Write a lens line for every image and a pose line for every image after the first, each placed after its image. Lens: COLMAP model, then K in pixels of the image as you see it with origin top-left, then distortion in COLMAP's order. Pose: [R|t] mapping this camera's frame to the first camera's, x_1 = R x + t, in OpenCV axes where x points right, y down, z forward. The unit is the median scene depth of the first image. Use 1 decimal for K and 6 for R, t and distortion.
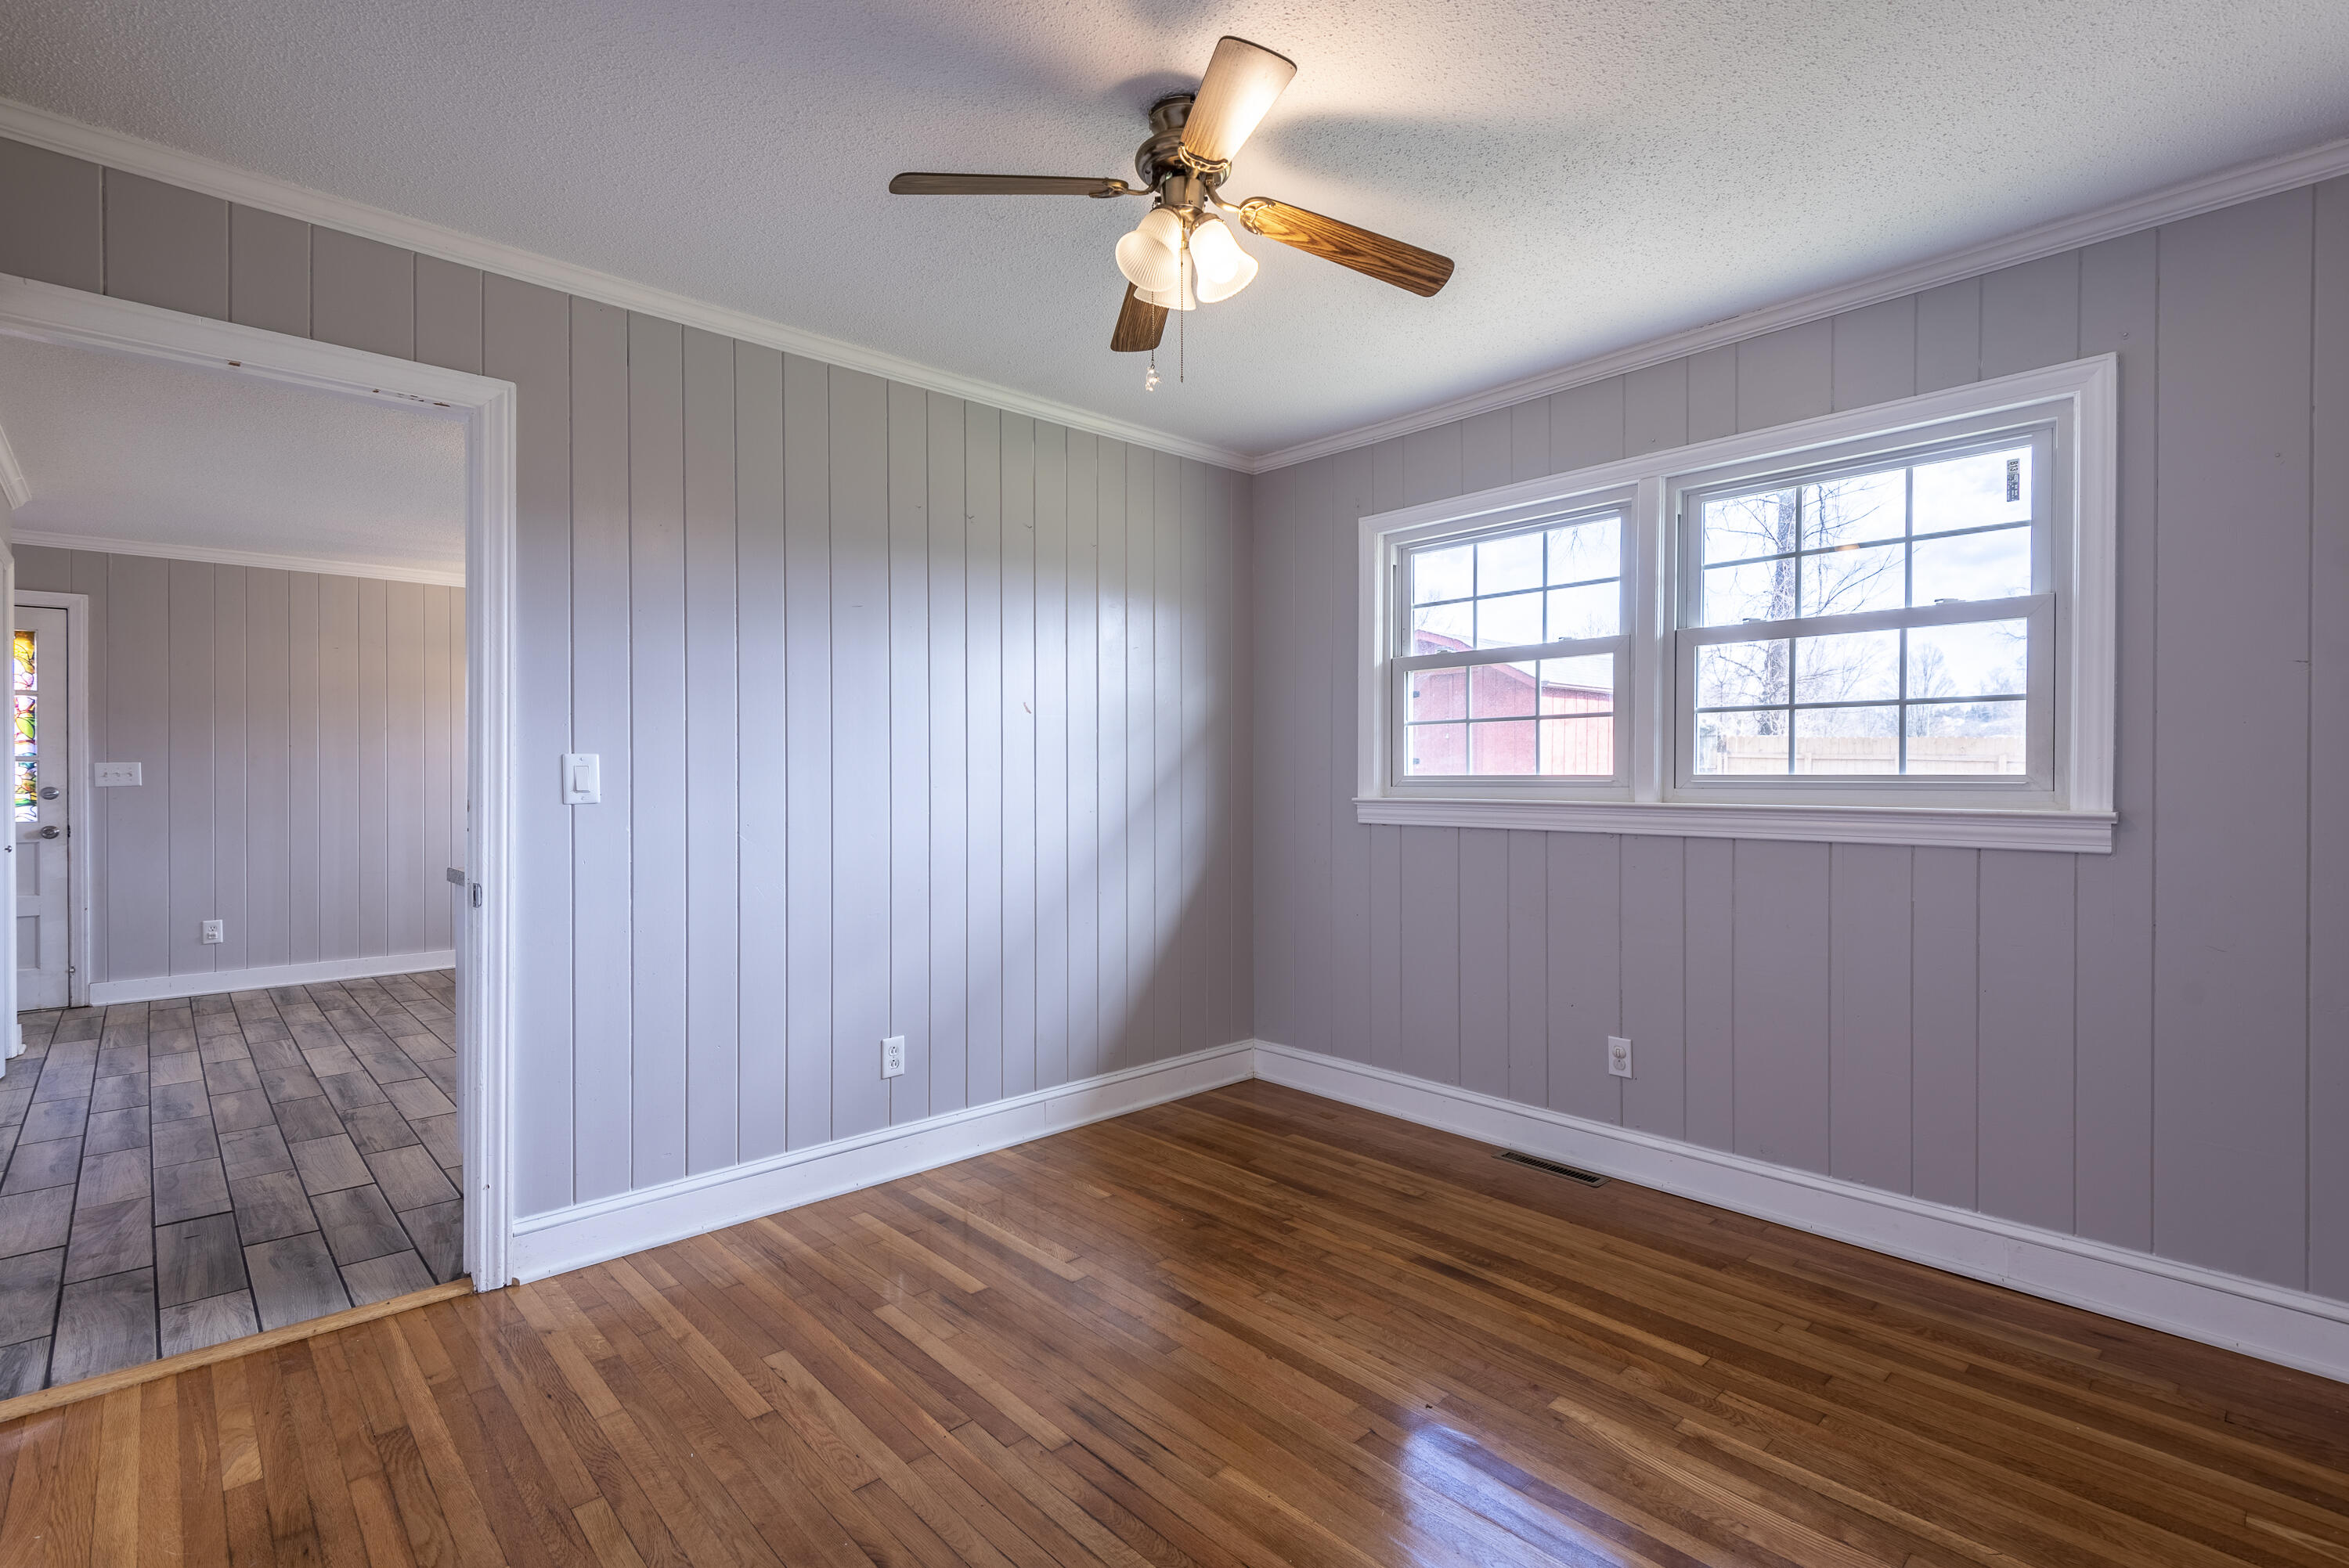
lens RADIAL K [[1063.8, 0, 1172.9], [0, 1063.8, 791.7], [0, 0, 1]] dist [0.001285, 0.000332]
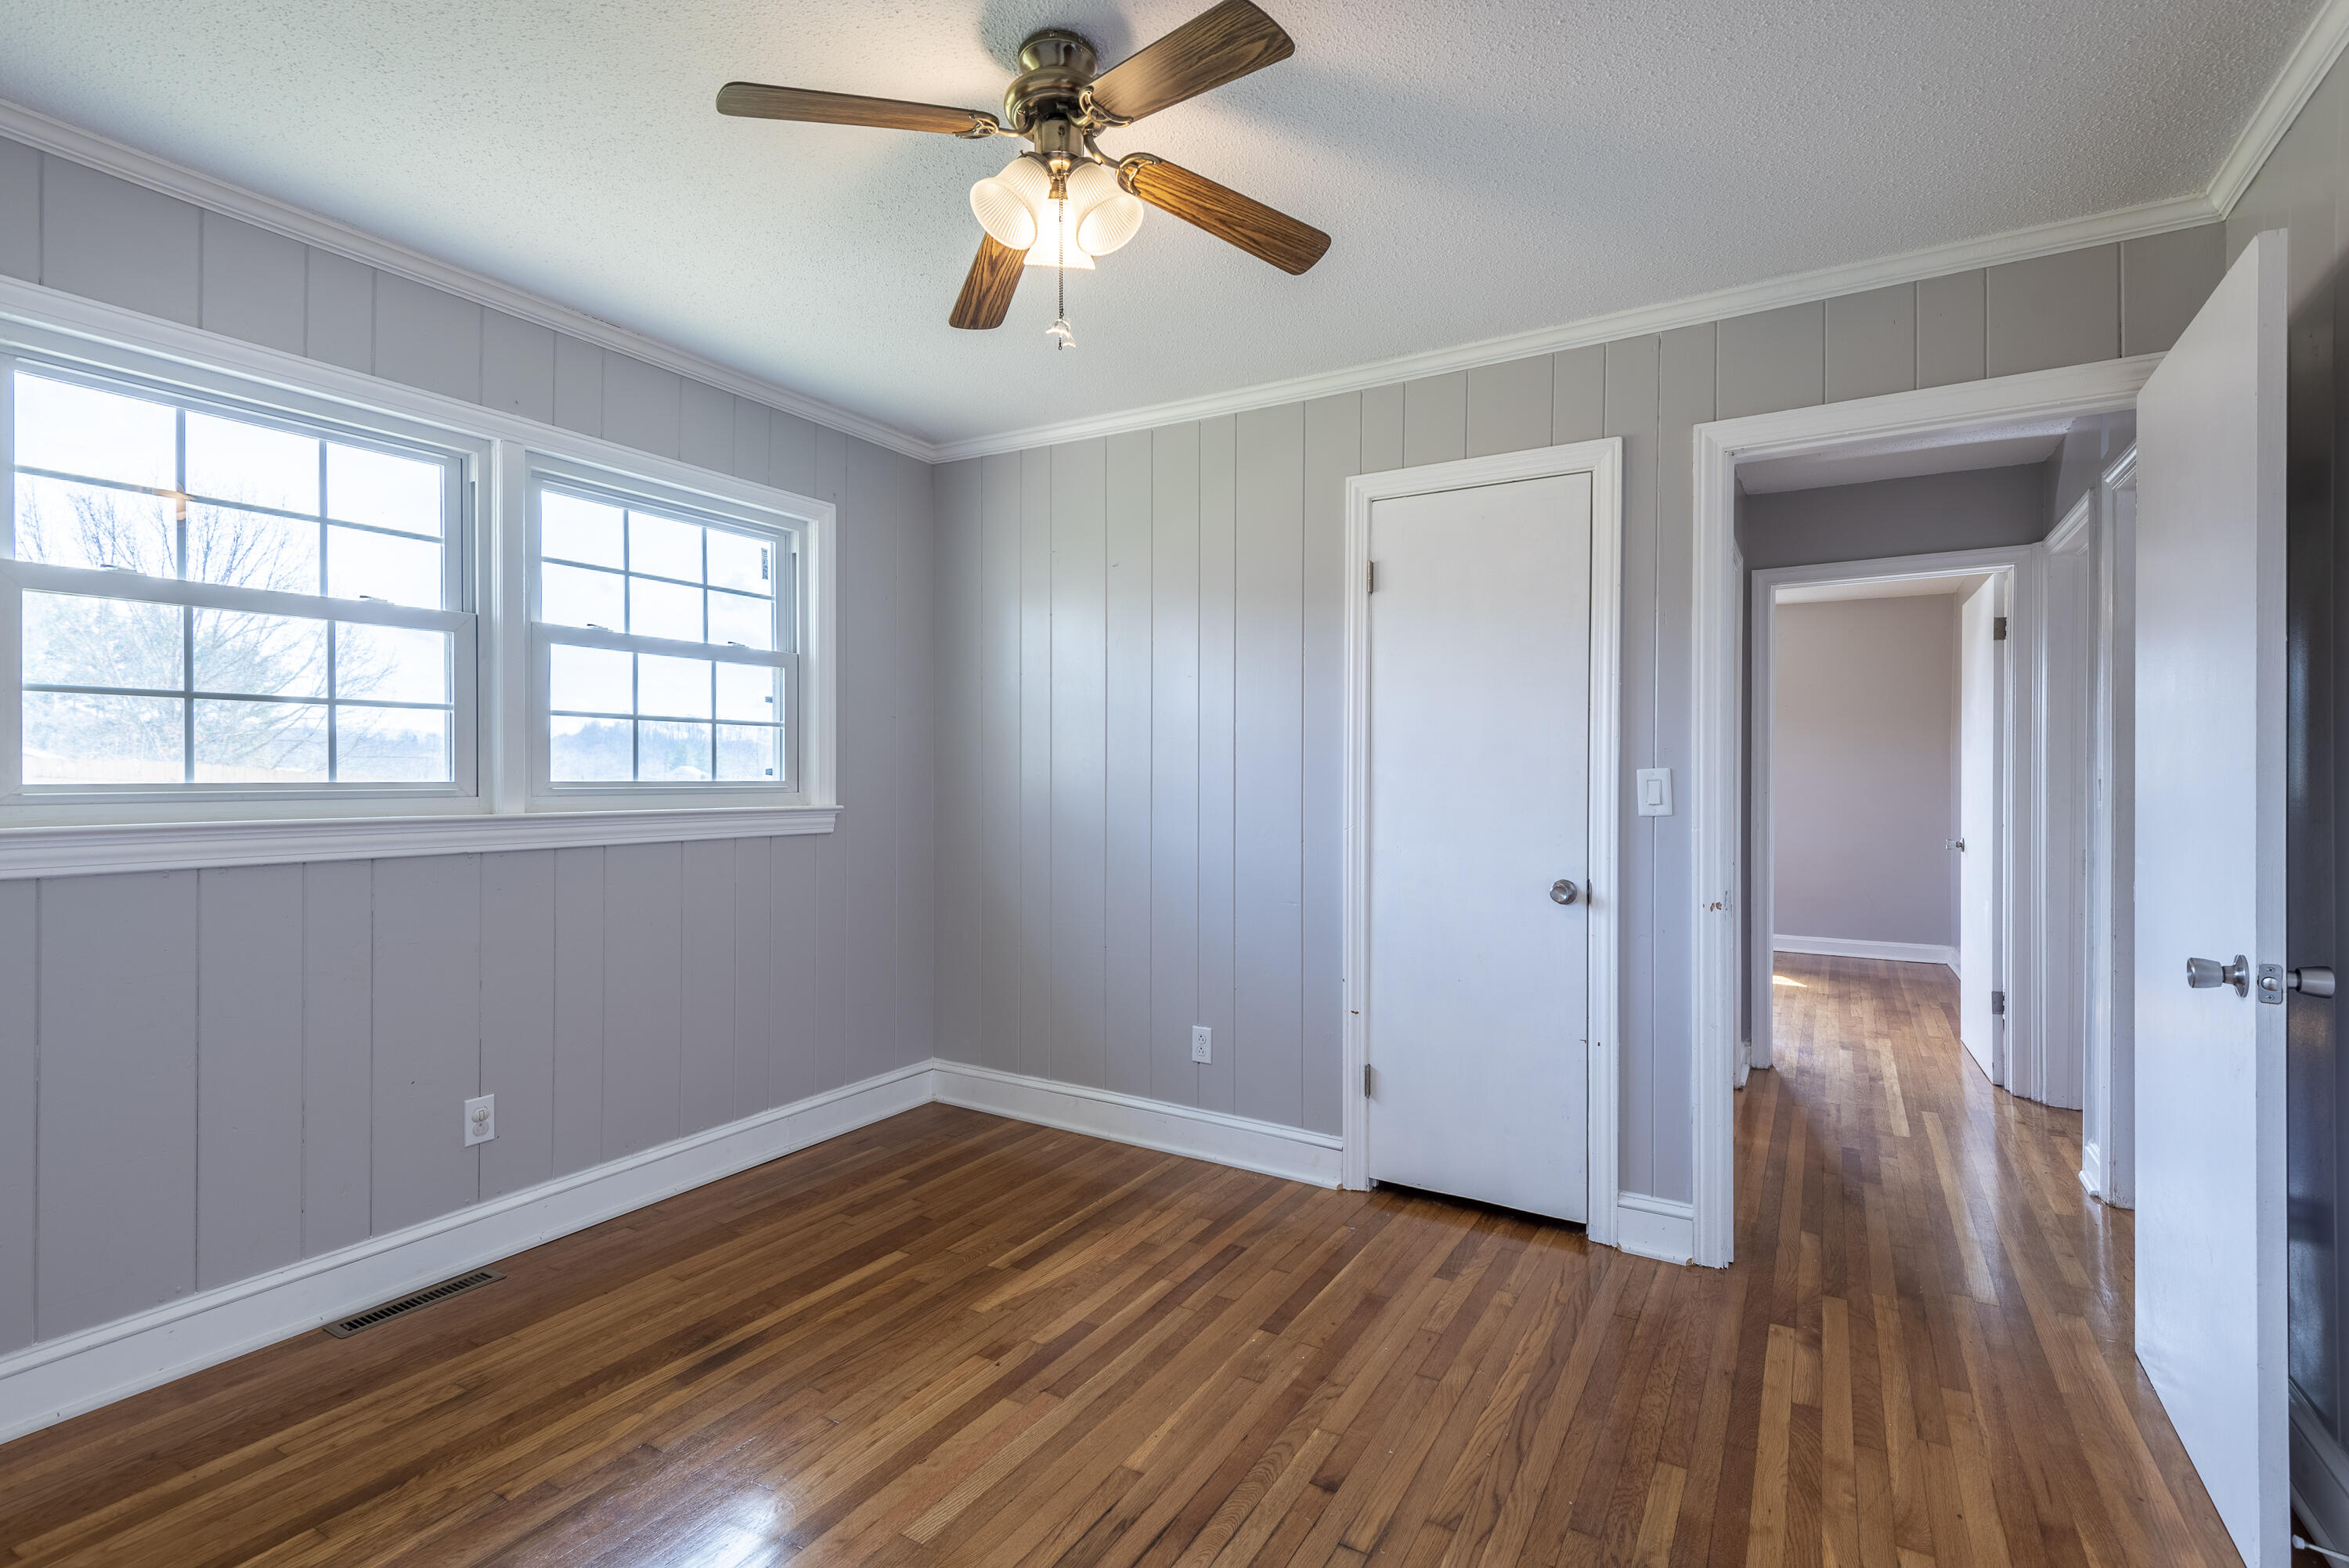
lens RADIAL K [[1113.2, 0, 1157.2], [0, 1113.2, 784.8], [0, 0, 1]] dist [0.020723, -0.001093]
pose [[-0.272475, -0.010852, 0.962102, -0.676044], [0.010392, 0.999845, 0.014221, -0.024178], [-0.962107, 0.013873, -0.272320, 0.857038]]
